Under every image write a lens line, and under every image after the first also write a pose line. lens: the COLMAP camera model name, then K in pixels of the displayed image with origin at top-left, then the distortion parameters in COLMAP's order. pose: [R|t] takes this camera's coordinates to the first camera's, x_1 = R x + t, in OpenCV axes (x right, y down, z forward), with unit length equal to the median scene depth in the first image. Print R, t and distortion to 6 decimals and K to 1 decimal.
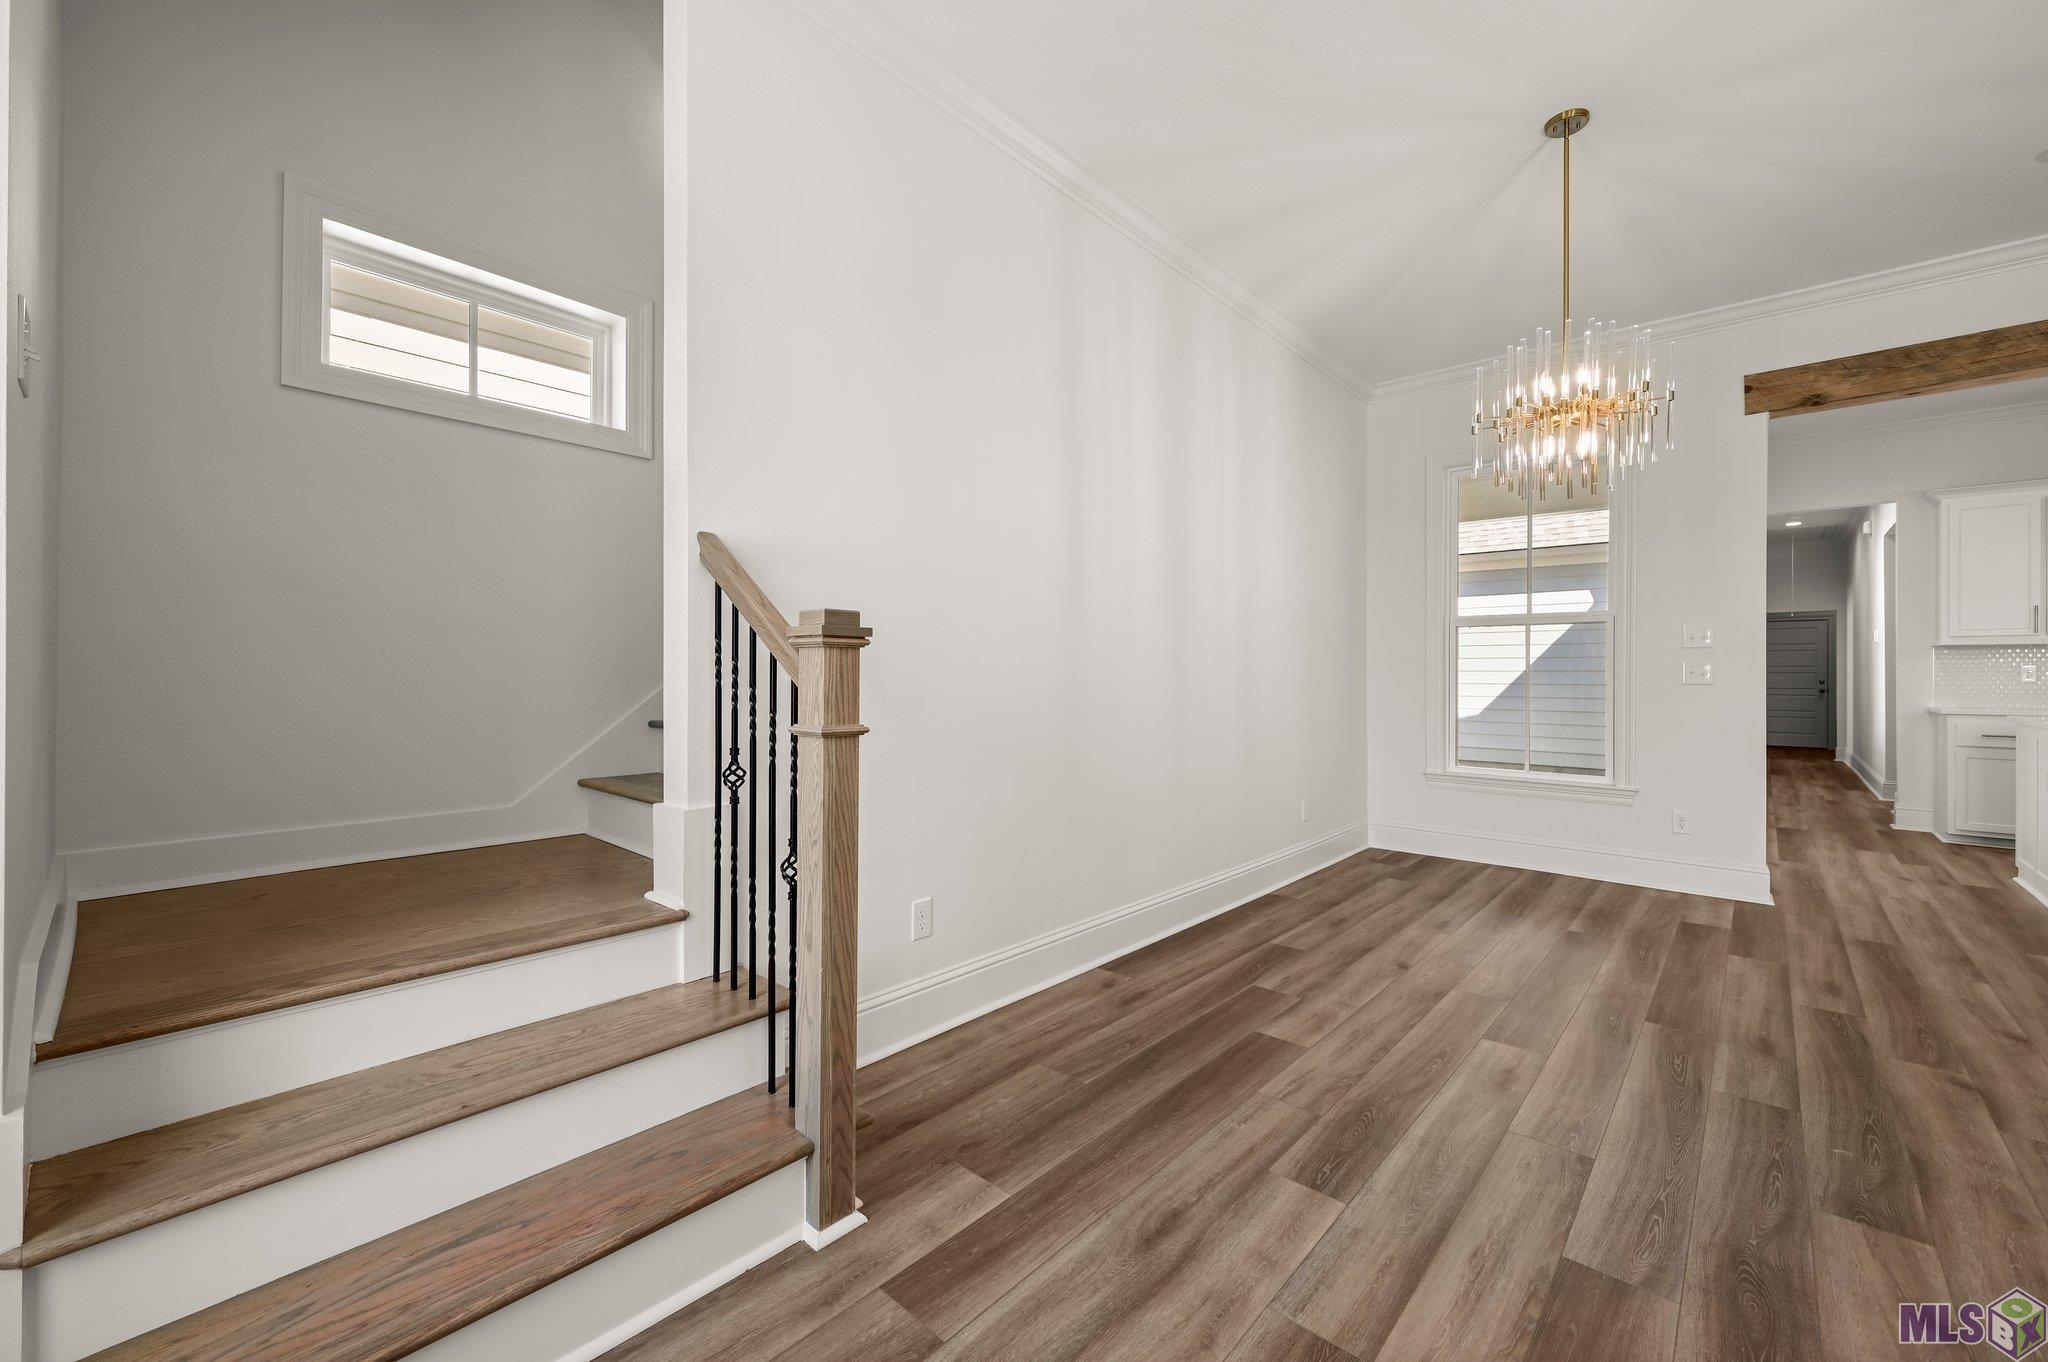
lens RADIAL K [[812.4, 0, 995.9], [0, 812.4, 672.9], [0, 0, 1]] dist [-0.000815, 0.000192]
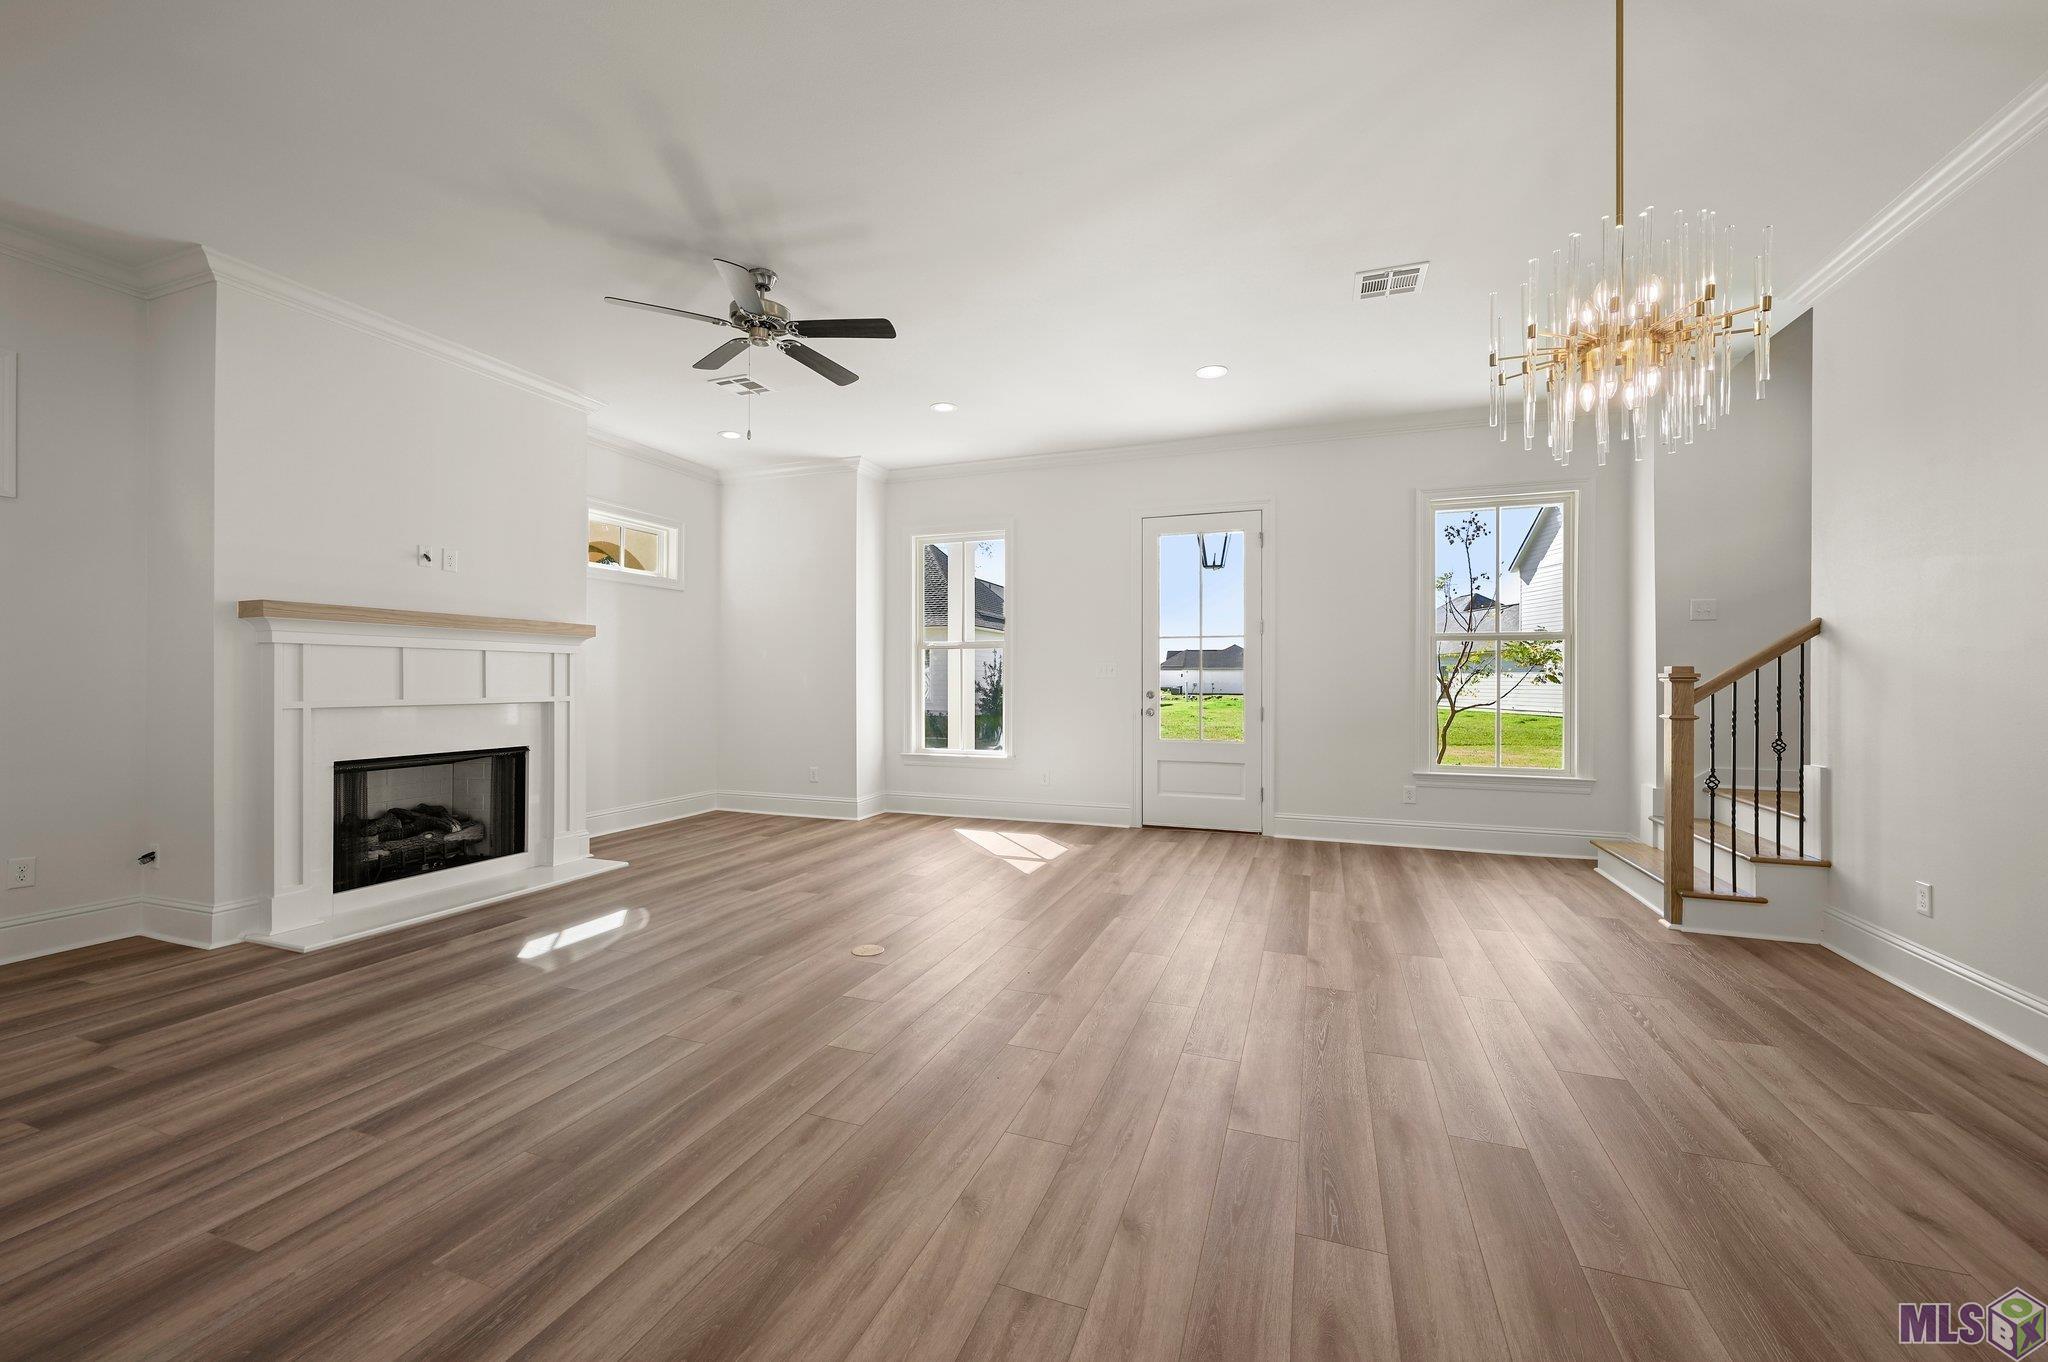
lens RADIAL K [[812.4, 0, 1010.3], [0, 812.4, 676.9], [0, 0, 1]] dist [-0.000815, 0.000192]
pose [[-0.923303, -0.007259, -0.384004, 1.337431], [-0.003863, 0.999946, -0.009613, -0.005225], [0.384053, -0.007393, -0.923281, 1.316535]]
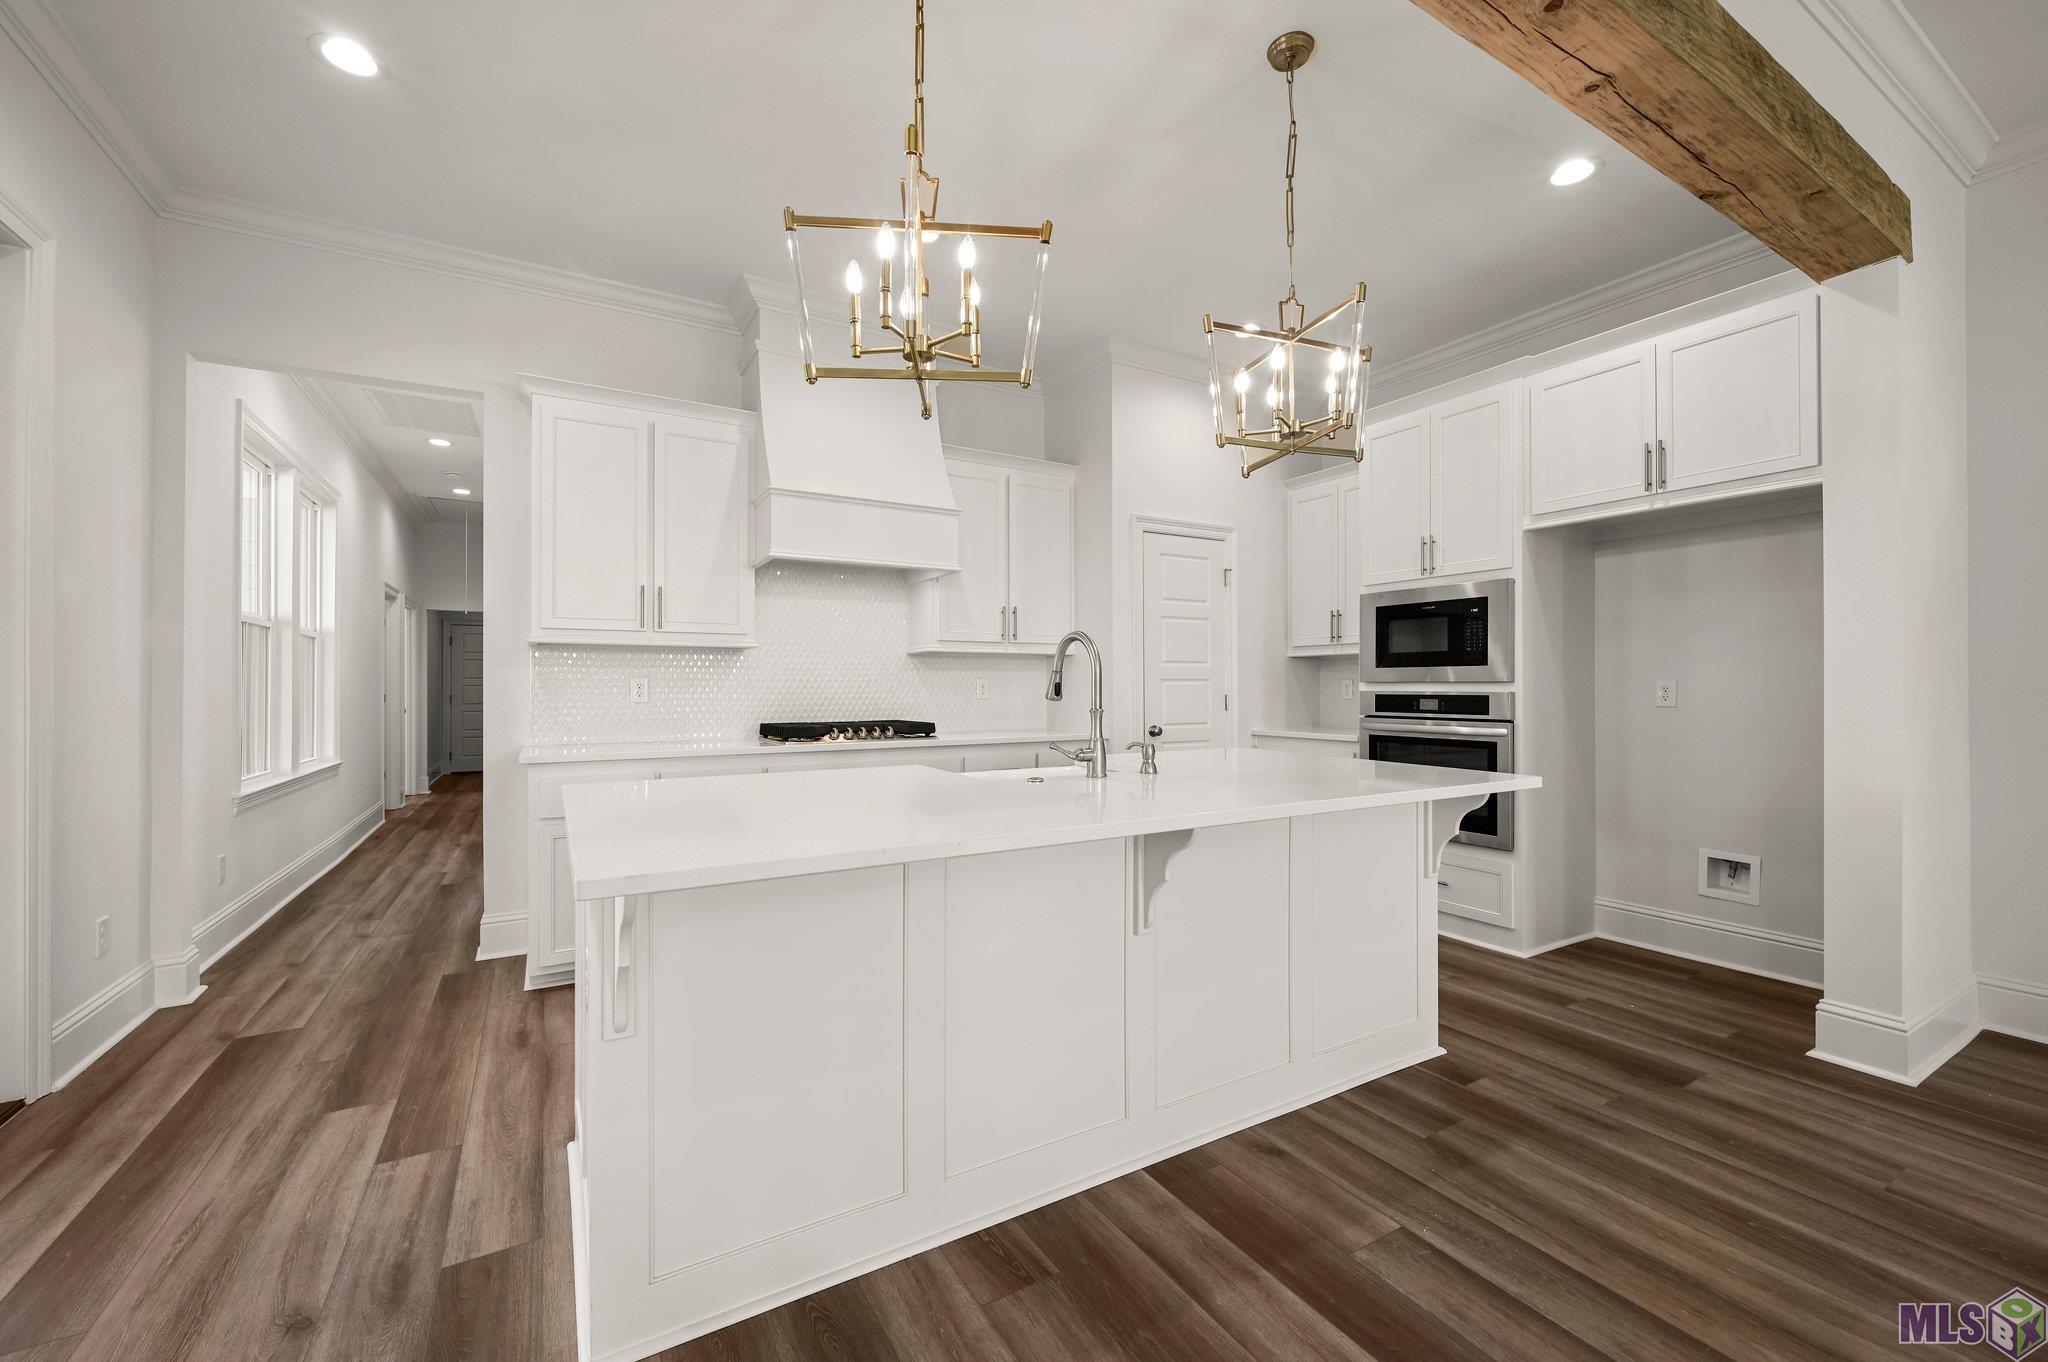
lens RADIAL K [[797.8, 0, 1008.4], [0, 797.8, 682.8], [0, 0, 1]] dist [-0.003665, 0.000008]
pose [[0.287951, 0.002138, 0.957643, 1.306290], [-0.000560, 0.999998, -0.002065, -0.007684], [-0.957645, 0.000058, 0.287952, 0.921901]]
